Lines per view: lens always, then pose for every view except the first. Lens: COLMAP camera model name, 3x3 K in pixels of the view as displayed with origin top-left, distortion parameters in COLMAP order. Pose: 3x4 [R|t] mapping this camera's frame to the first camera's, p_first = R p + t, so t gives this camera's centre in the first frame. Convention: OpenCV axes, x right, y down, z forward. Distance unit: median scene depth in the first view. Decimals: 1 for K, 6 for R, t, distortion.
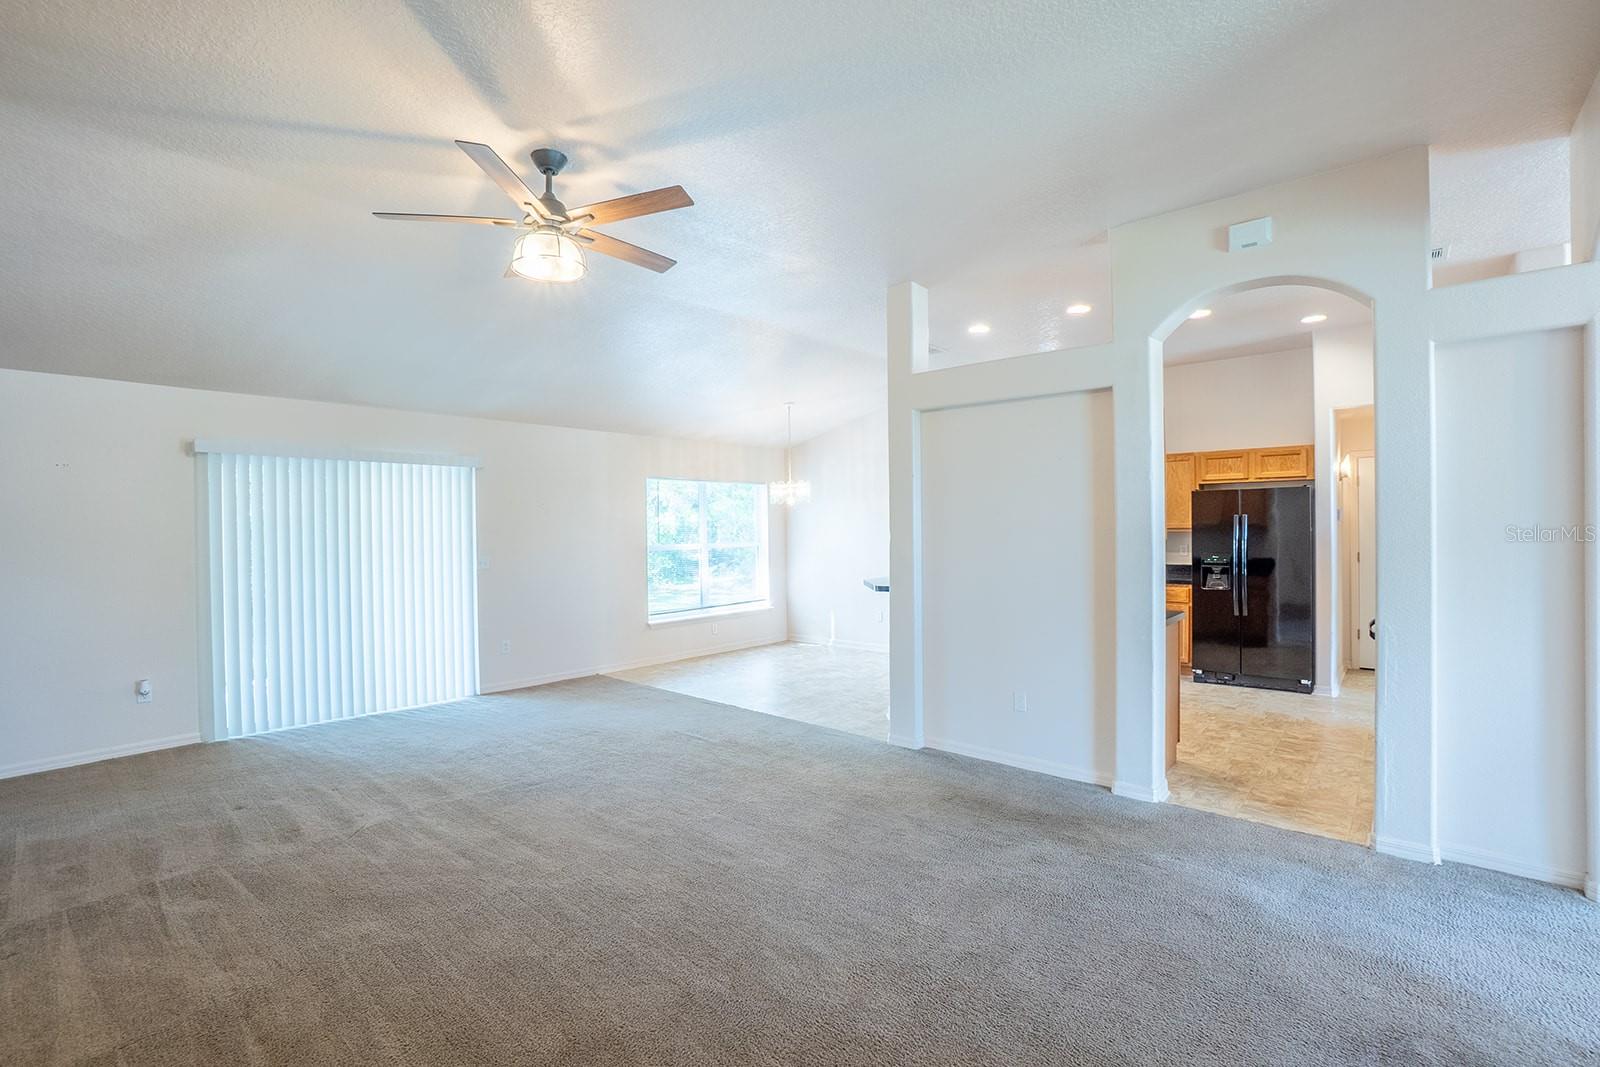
lens RADIAL K [[710.8, 0, 798.0], [0, 710.8, 530.9], [0, 0, 1]] dist [-0.062473, 0.022326]
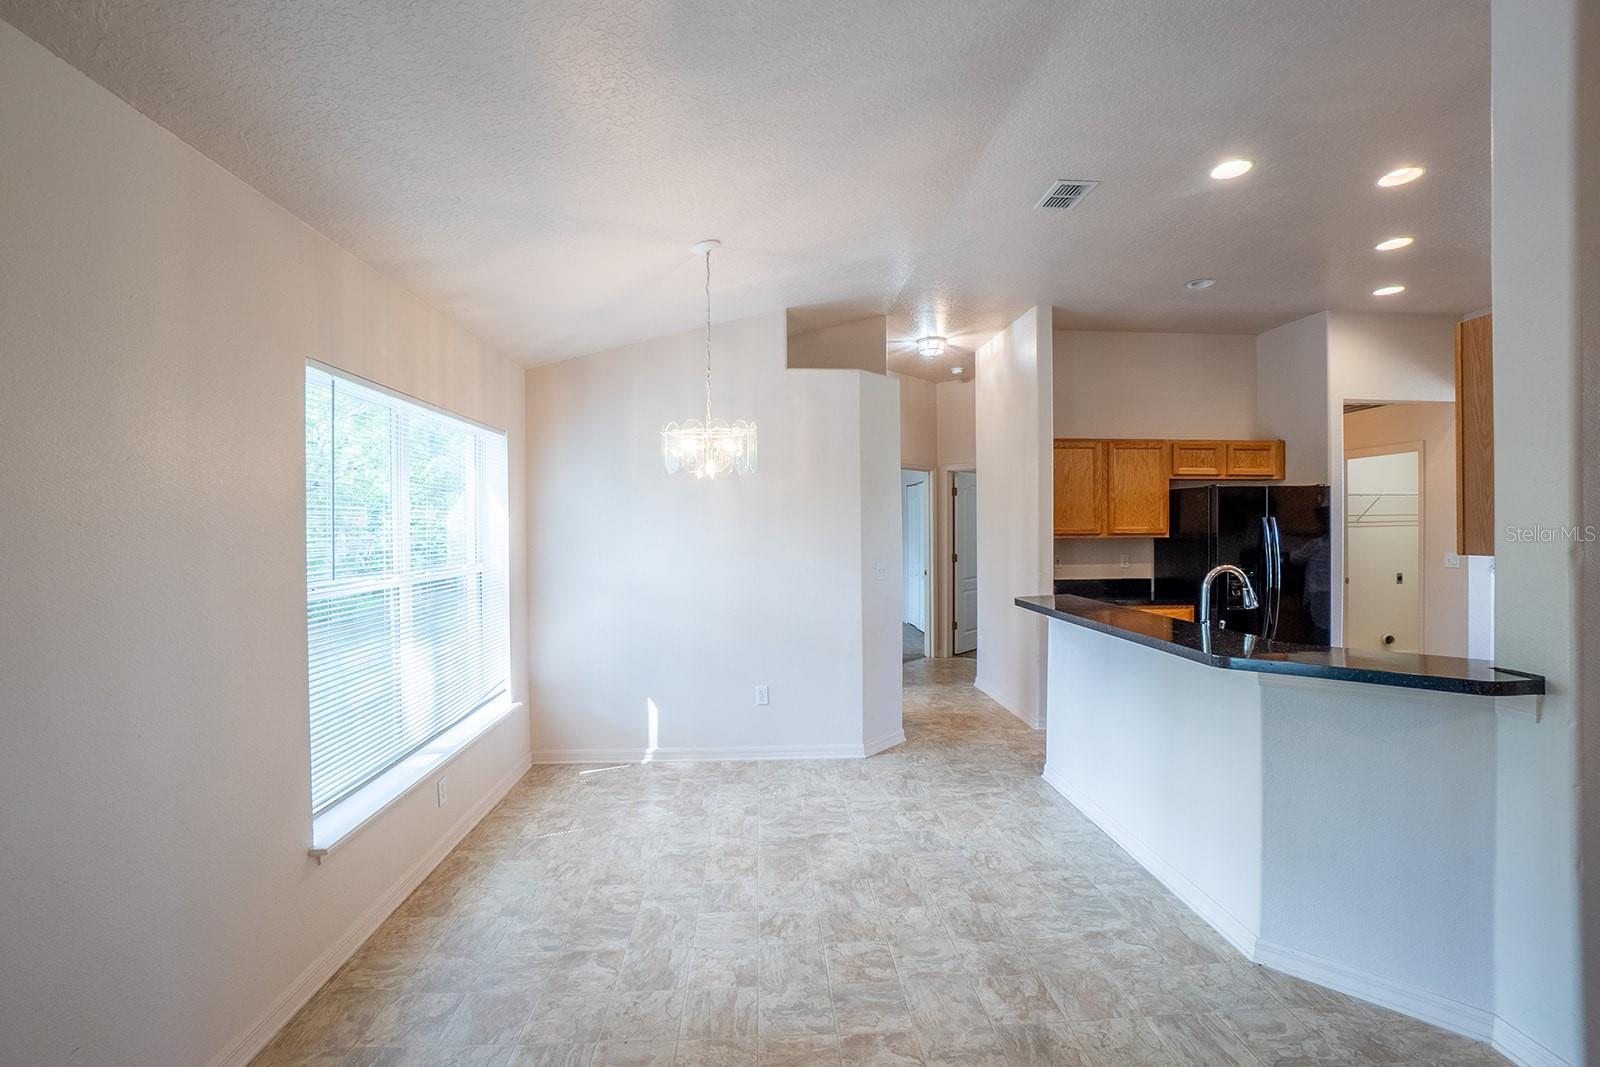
lens RADIAL K [[710.8, 0, 798.0], [0, 710.8, 530.9], [0, 0, 1]] dist [-0.062473, 0.022326]
pose [[0.711886, 0.004037, 0.702283, -0.330783], [0.001865, 0.999969, -0.007639, -0.001613], [-0.702292, 0.006748, 0.711857, 0.793354]]
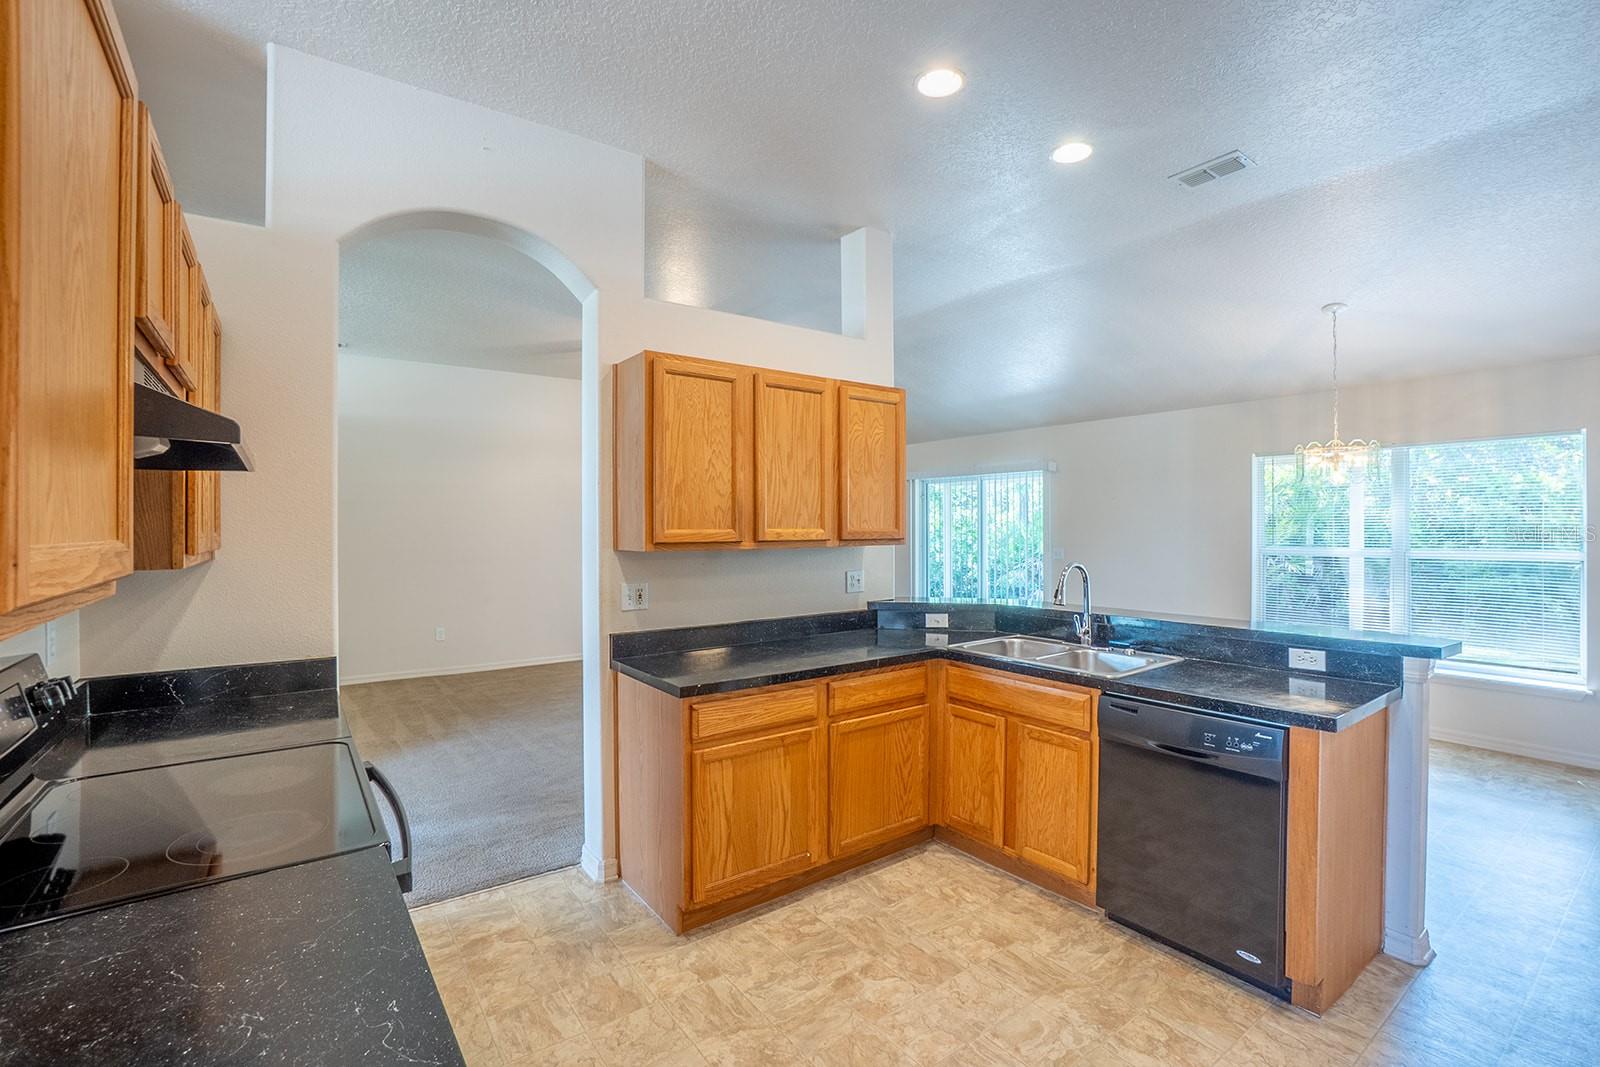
lens RADIAL K [[710.8, 0, 798.0], [0, 710.8, 530.9], [0, 0, 1]] dist [-0.062473, 0.022326]
pose [[-0.219375, 0.019705, -0.975442, 0.749809], [0.000210, 0.999797, 0.020150, -0.013288], [0.975641, 0.004215, -0.219334, 0.845422]]
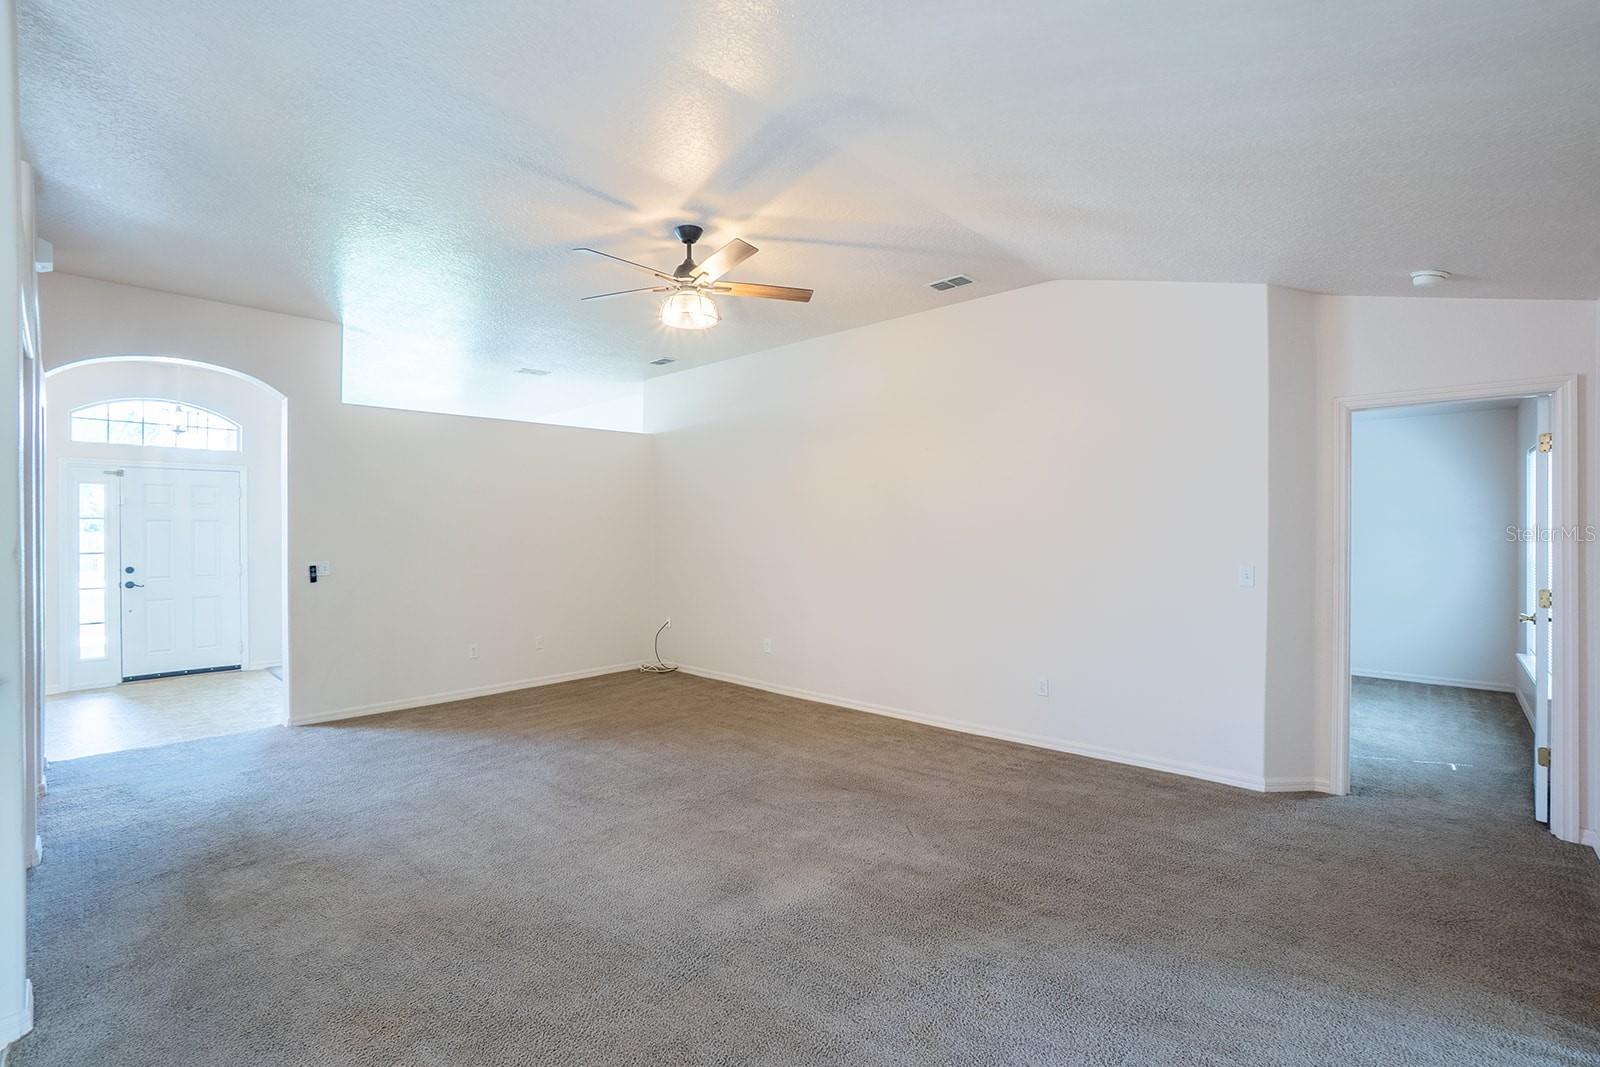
lens RADIAL K [[710.8, 0, 798.0], [0, 710.8, 530.9], [0, 0, 1]] dist [-0.062473, 0.022326]
pose [[-0.999485, 0.015594, 0.028043, -0.275728], [0.015862, 0.999830, 0.009372, -0.002408], [-0.027892, 0.009812, -0.999563, 1.075585]]
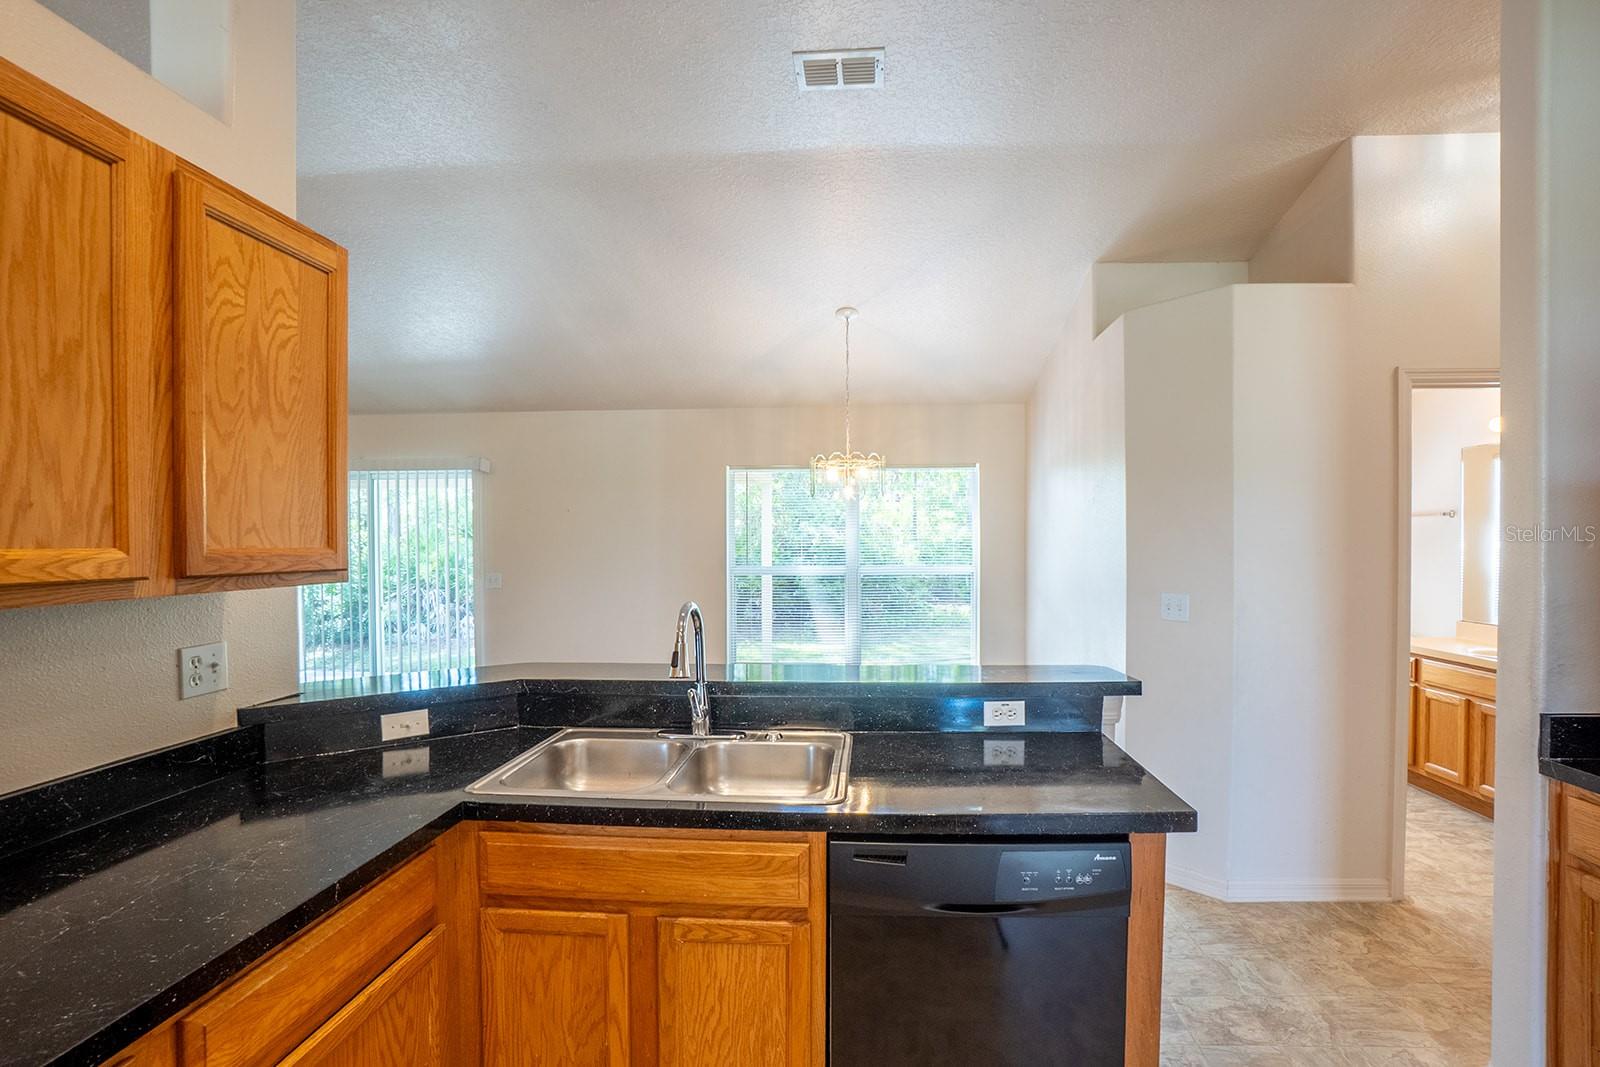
lens RADIAL K [[726.5, 0, 830.6], [0, 726.5, 556.6], [0, 0, 1]] dist [-0.063069, 0.021389]
pose [[0.621255, 0.025096, -0.783206, 0.498005], [-0.009909, 0.999659, 0.024172, -0.008397], [0.783546, -0.007256, 0.621292, 0.781929]]
